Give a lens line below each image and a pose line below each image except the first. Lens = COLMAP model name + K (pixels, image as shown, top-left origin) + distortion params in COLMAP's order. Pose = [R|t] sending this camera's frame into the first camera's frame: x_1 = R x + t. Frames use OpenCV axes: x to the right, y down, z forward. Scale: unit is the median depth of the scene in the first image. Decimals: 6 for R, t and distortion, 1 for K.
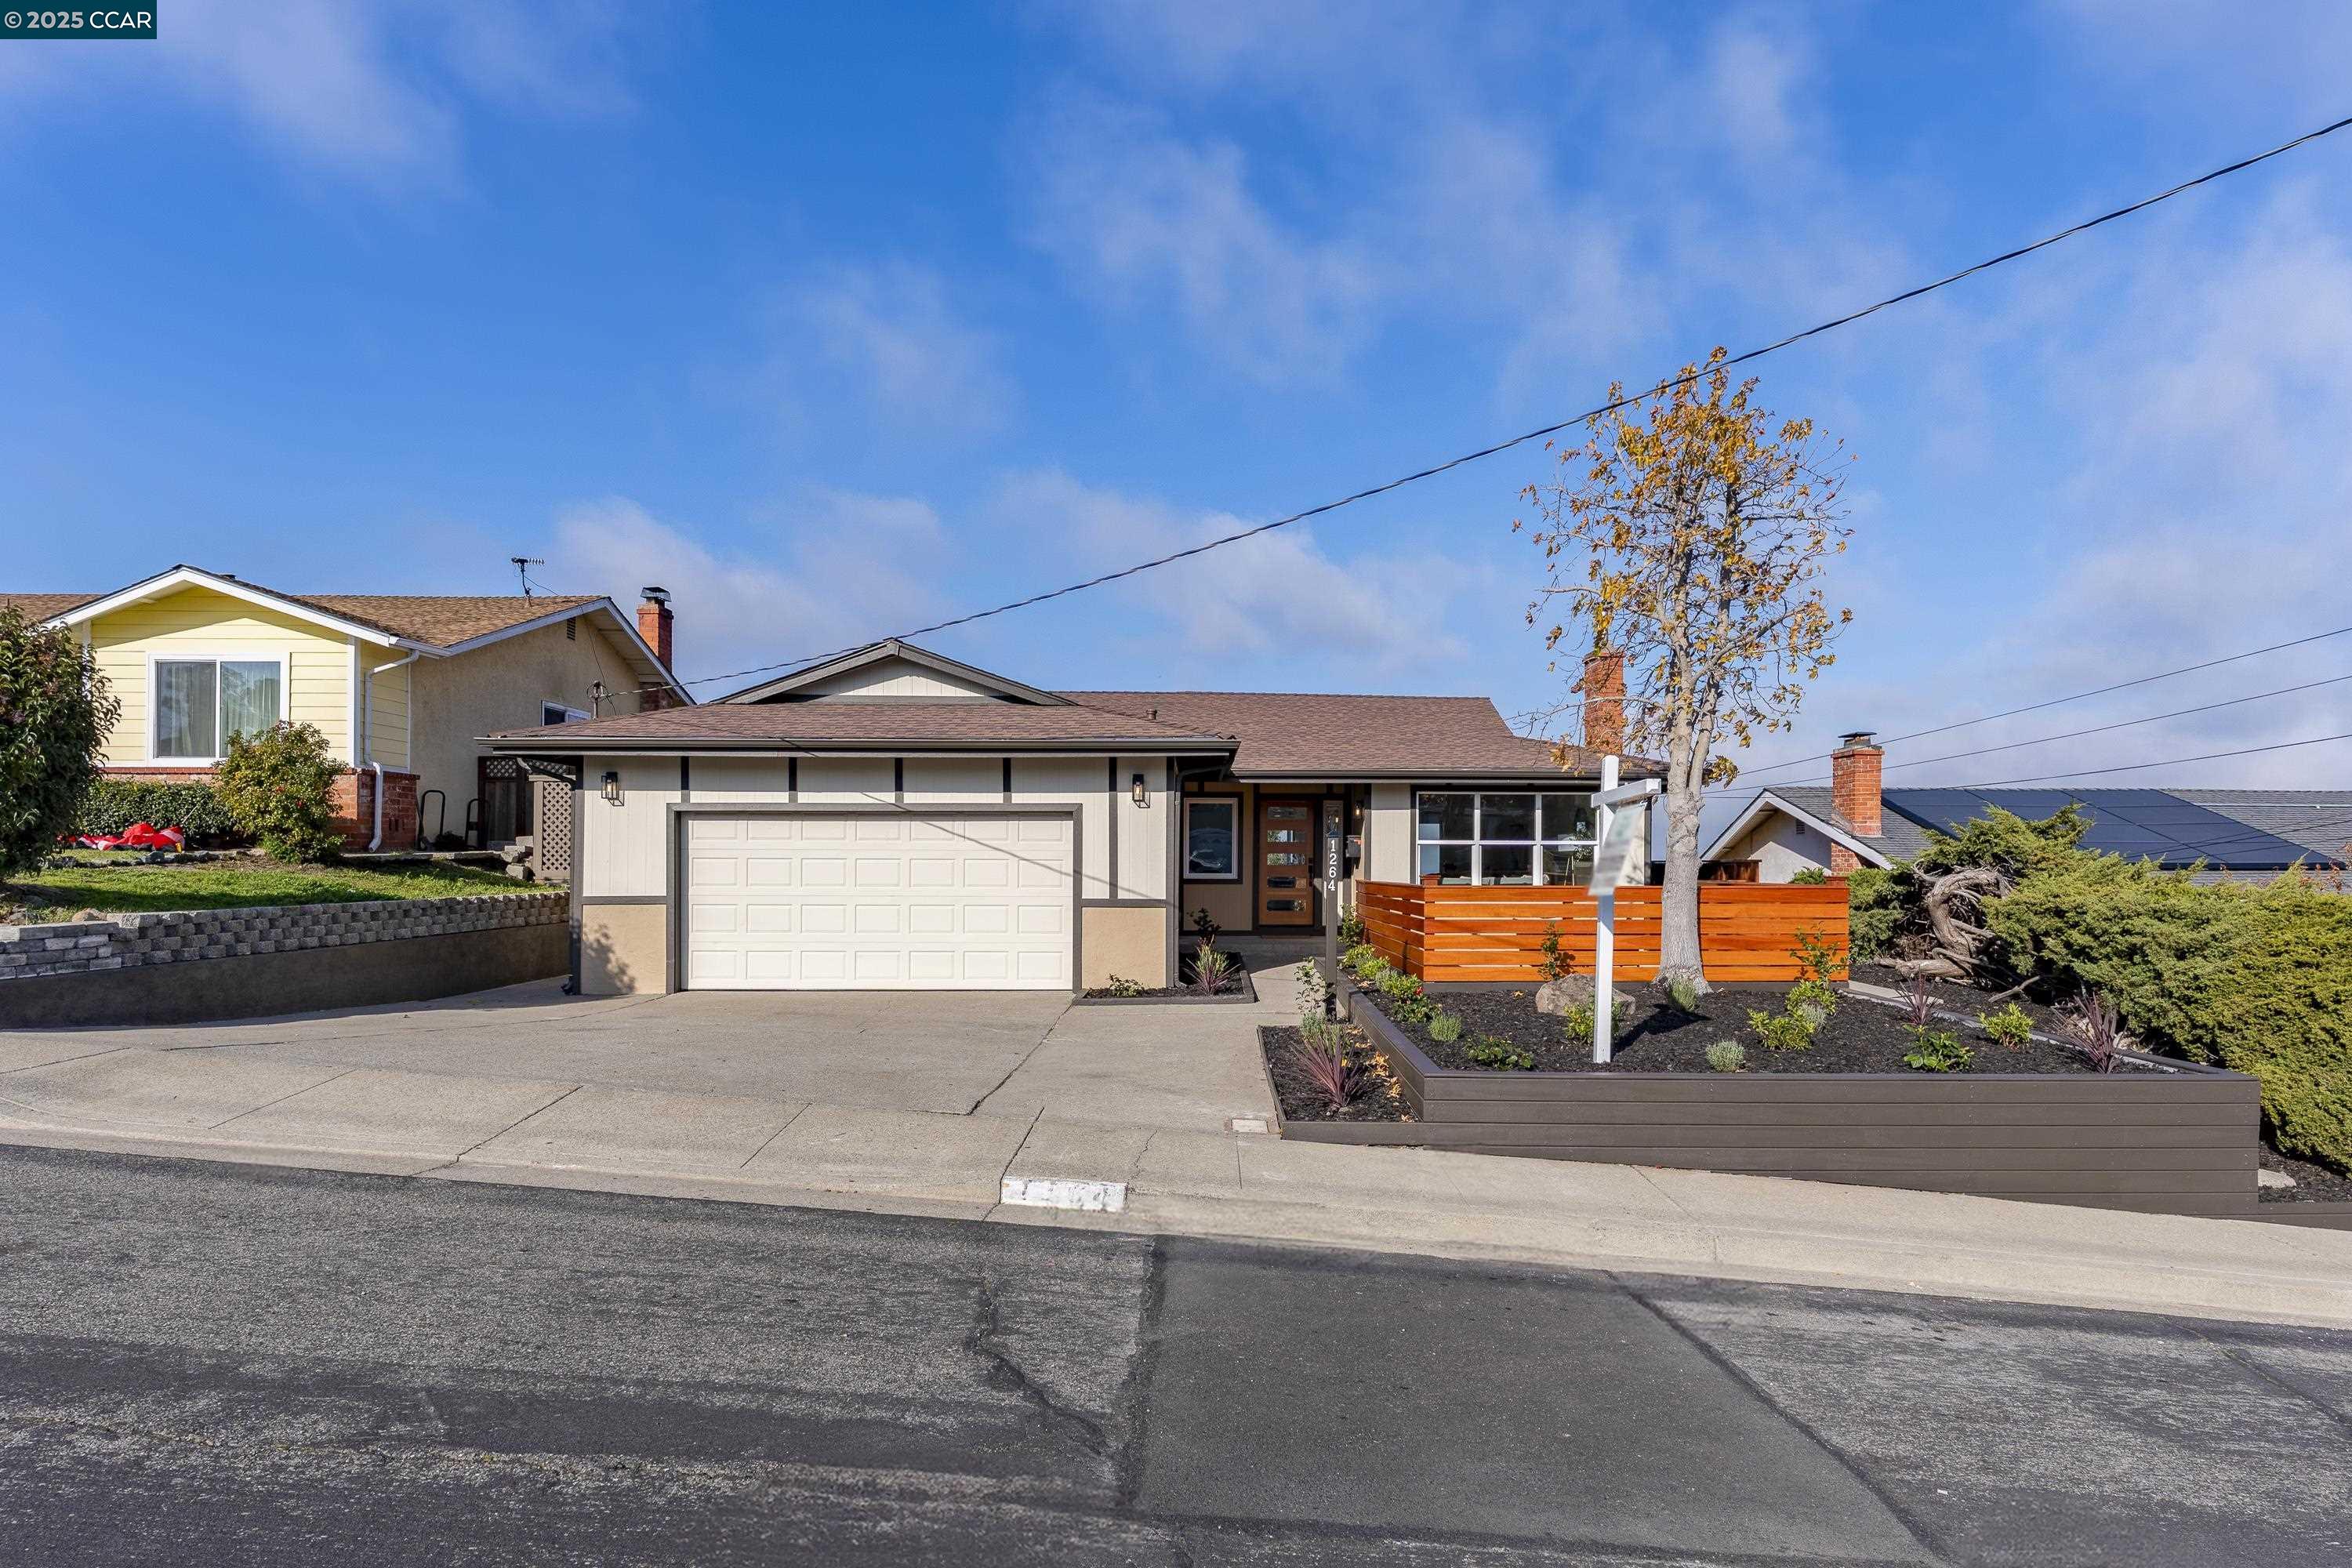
lens RADIAL K [[1278.6, 0, 1245.9], [0, 1278.6, 851.2], [0, 0, 1]] dist [0.002761, -0.000969]
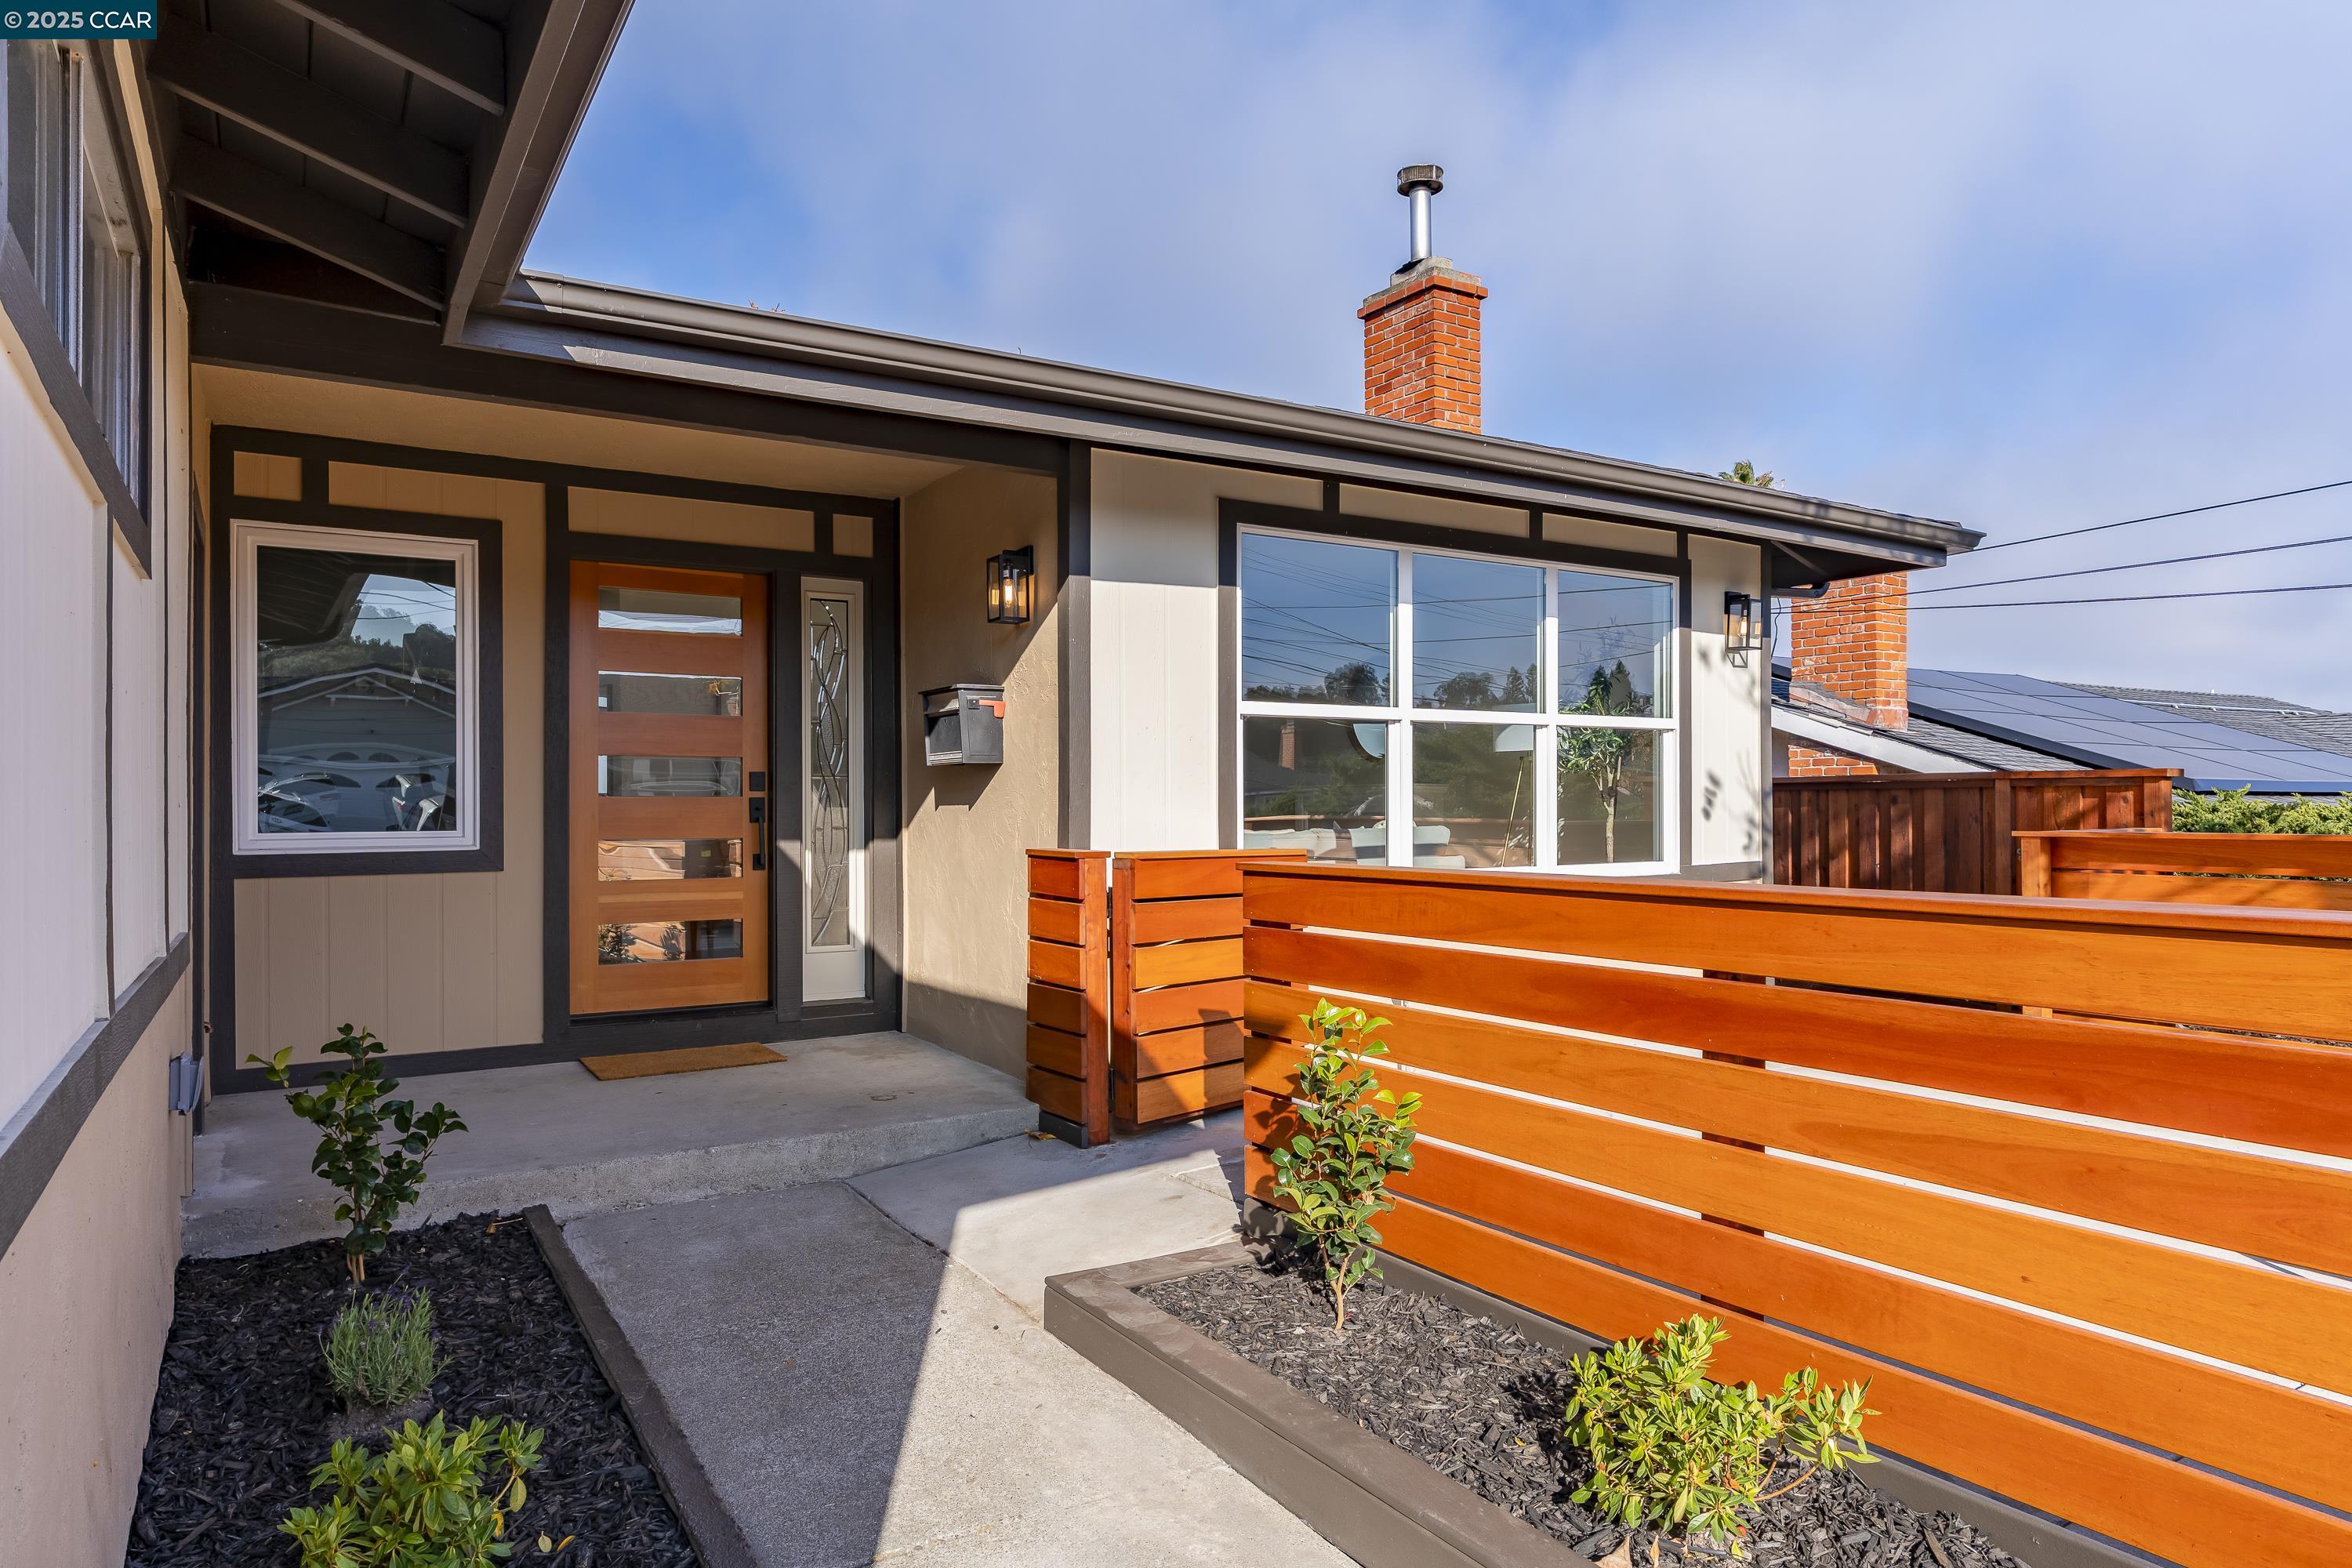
lens RADIAL K [[1422.5, 0, 1176.0], [0, 1422.5, 784.0], [0, 0, 1]] dist [-0.003927, 0.000132]
pose [[0.864705, -0.001339, 0.502279, -0.041660], [0.002829, 0.999994, -0.002205, 0.013098], [-0.502272, 0.003328, 0.864703, 0.970463]]
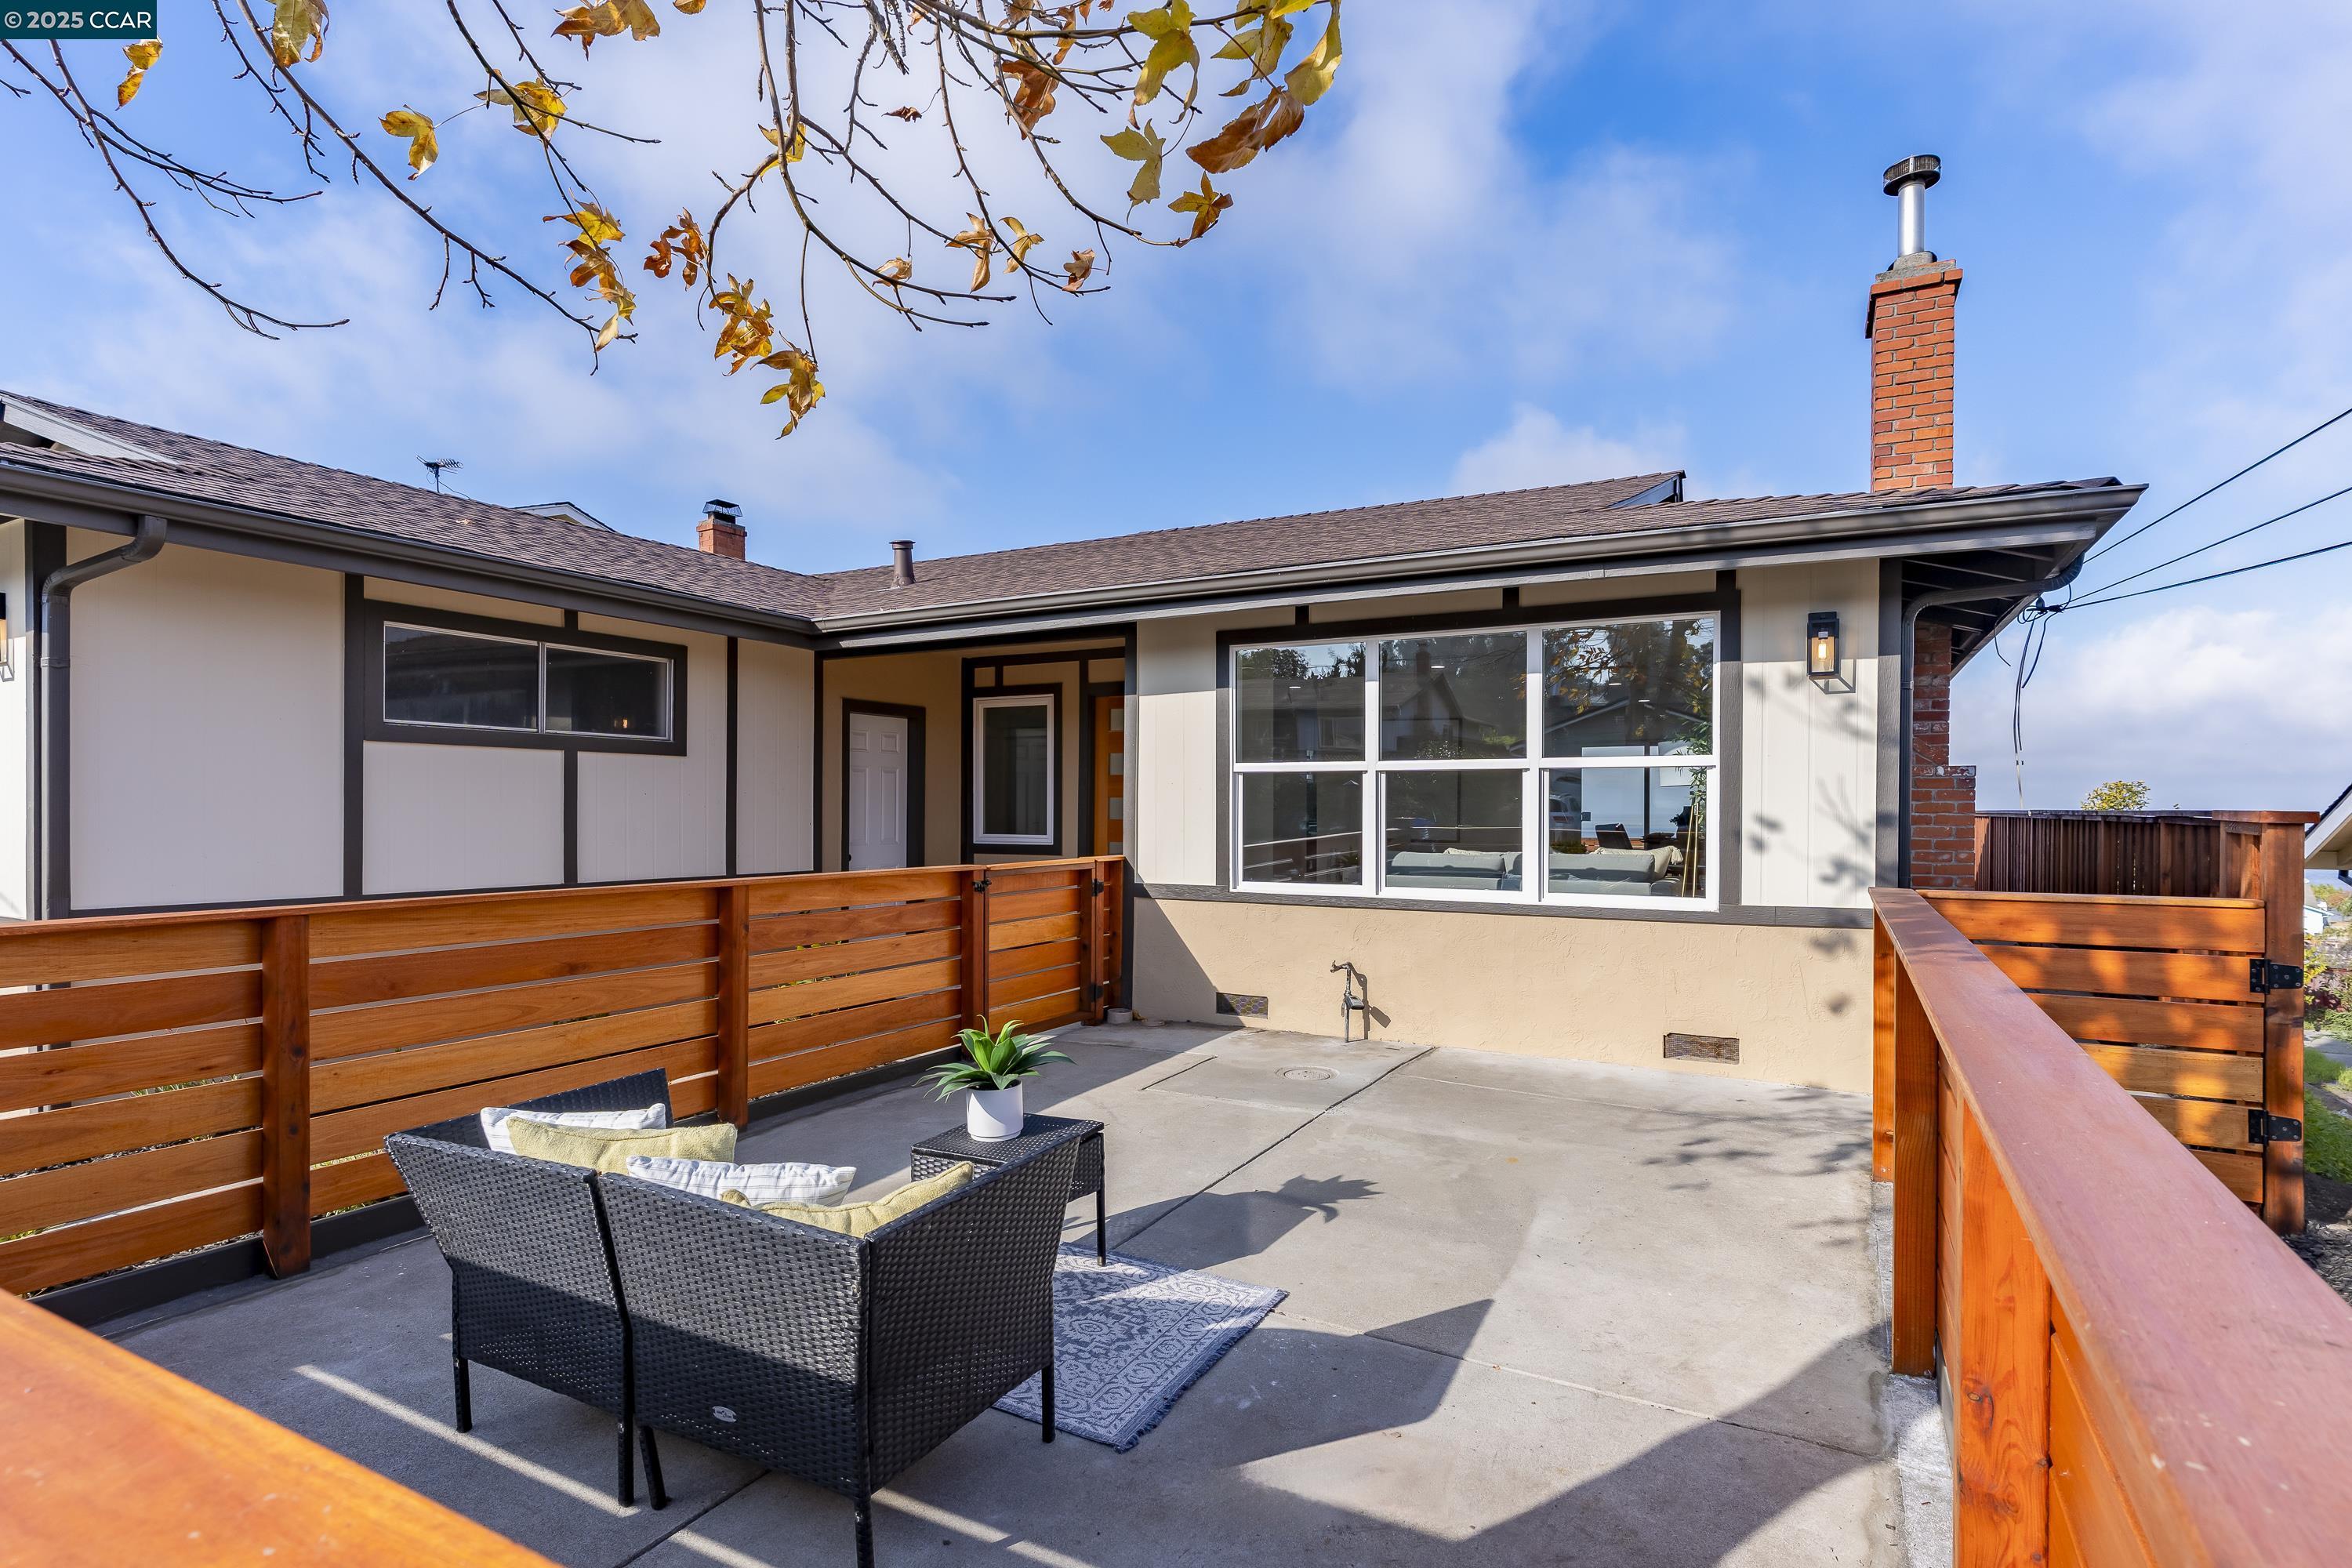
lens RADIAL K [[1139.3, 0, 1194.9], [0, 1139.3, 812.2], [0, 0, 1]] dist [0.002778, 0.000464]
pose [[0.867583, 0.001049, -0.497292, 0.402215], [0.005308, 0.999921, 0.011371, 0.003935], [0.497265, -0.012505, 0.867509, 0.881315]]
